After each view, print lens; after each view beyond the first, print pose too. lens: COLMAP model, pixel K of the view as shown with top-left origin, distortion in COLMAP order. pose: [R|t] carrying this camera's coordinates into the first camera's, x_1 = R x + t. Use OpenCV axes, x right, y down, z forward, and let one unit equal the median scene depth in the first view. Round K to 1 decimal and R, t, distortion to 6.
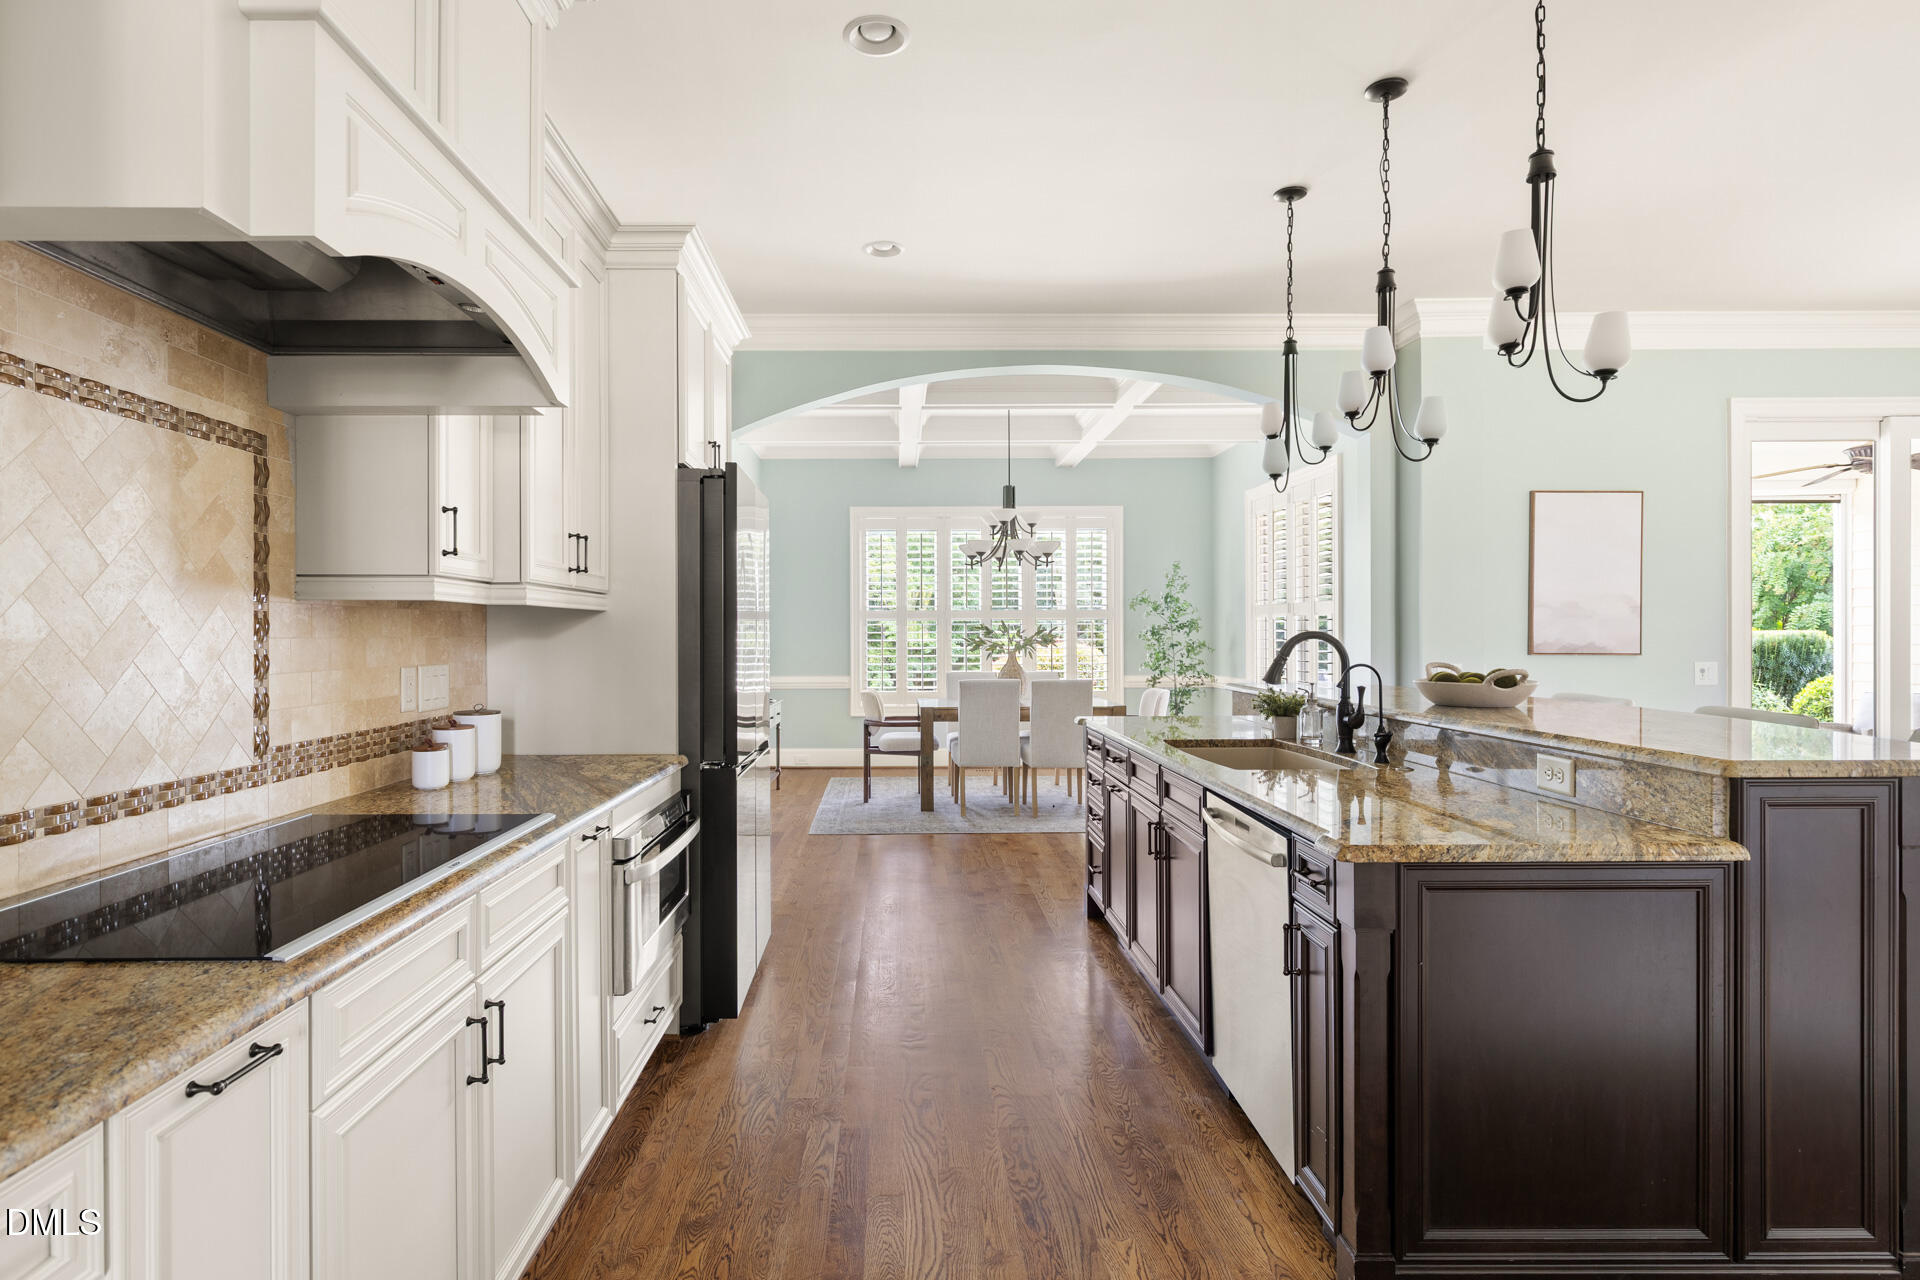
lens RADIAL K [[938.7, 0, 955.6], [0, 938.7, 632.6], [0, 0, 1]] dist [-0.000766, 0.000015]
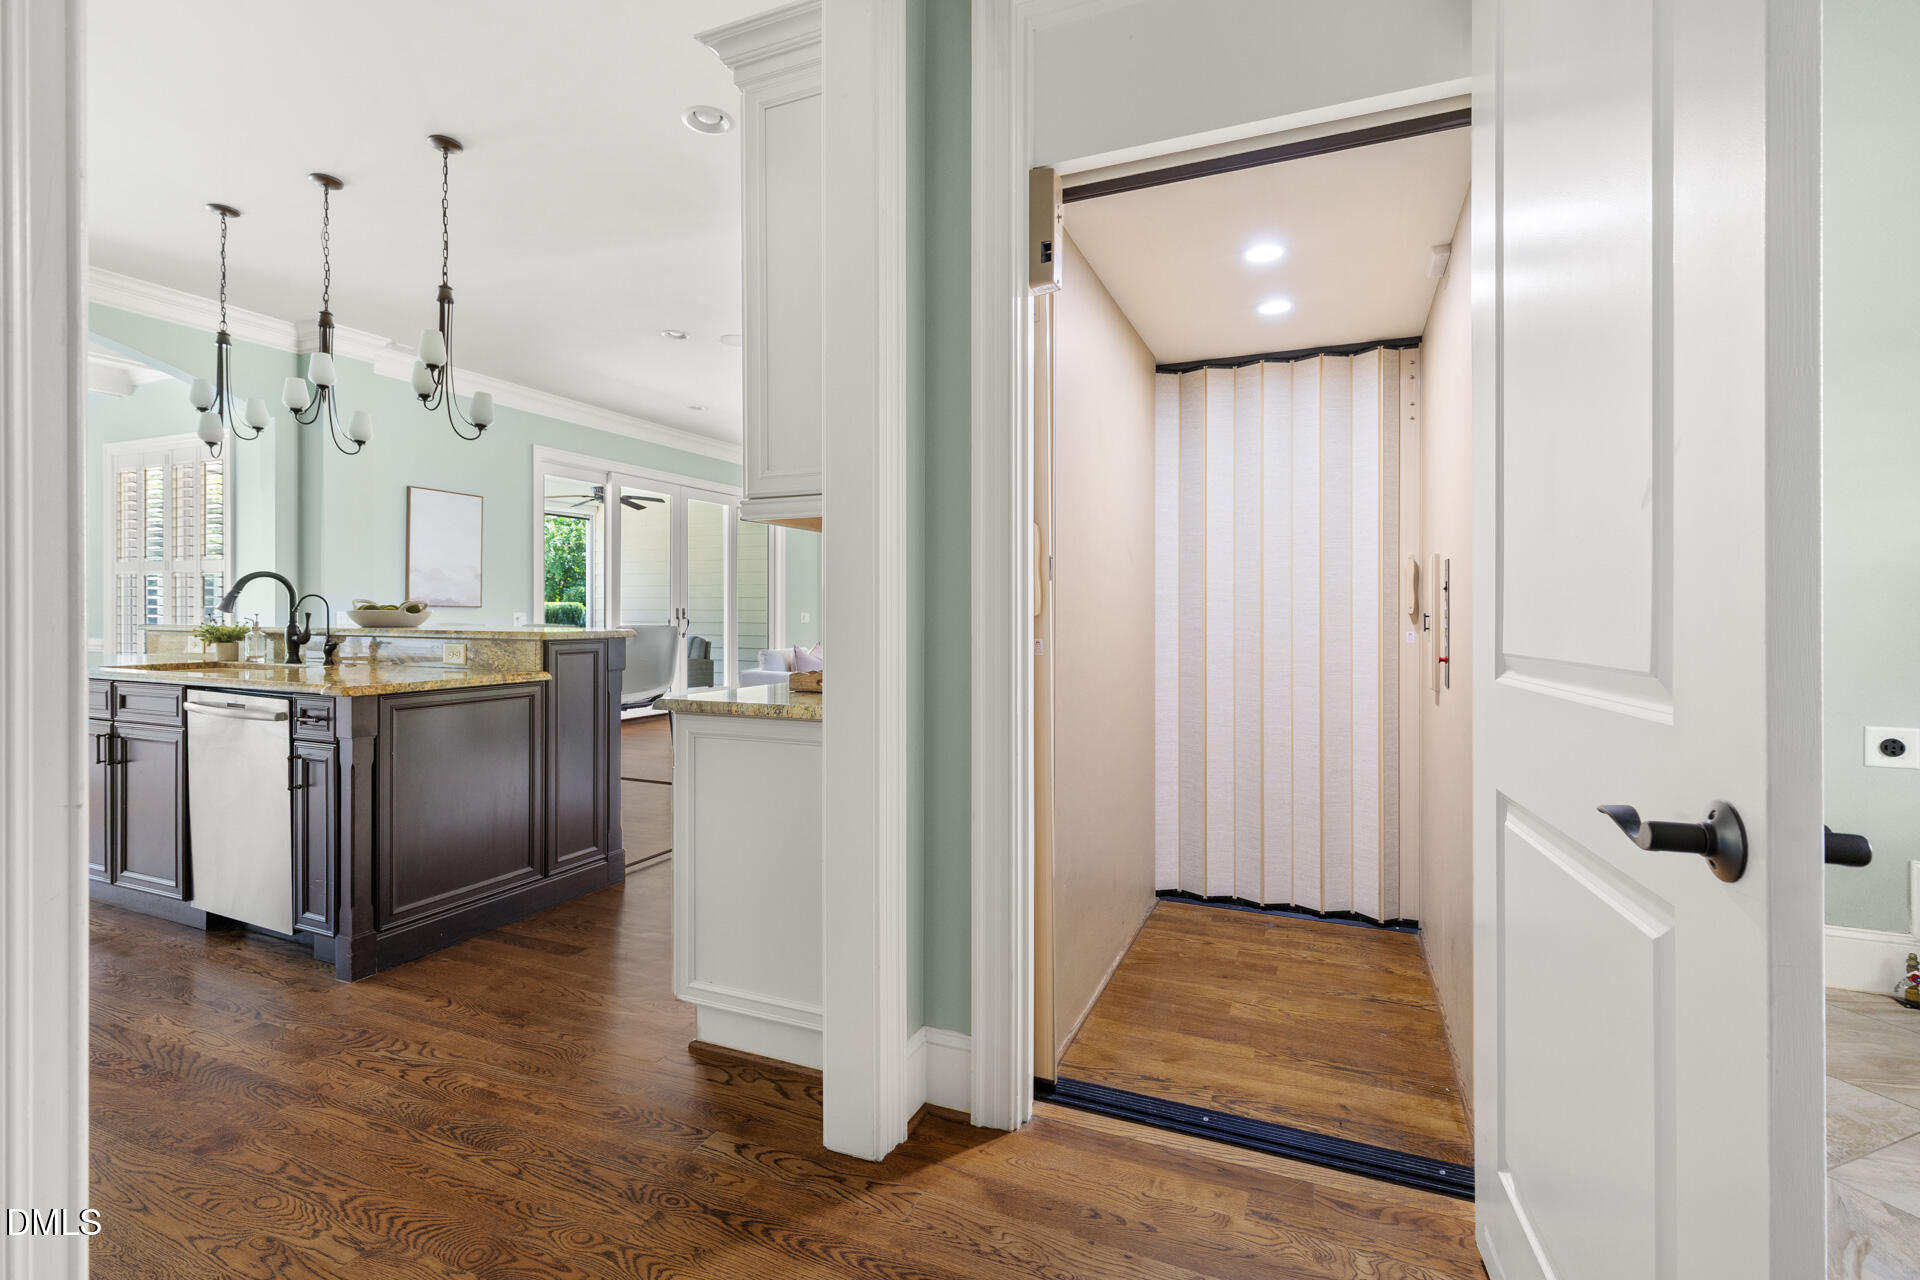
lens RADIAL K [[870.7, 0, 959.0], [0, 870.7, 616.3], [0, 0, 1]] dist [-0.000352, 0.000069]
pose [[0.403484, 0.002886, 0.914982, -0.382821], [0.000812, 0.999994, -0.003512, 0.075525], [-0.914986, 0.002160, 0.403479, -0.417592]]
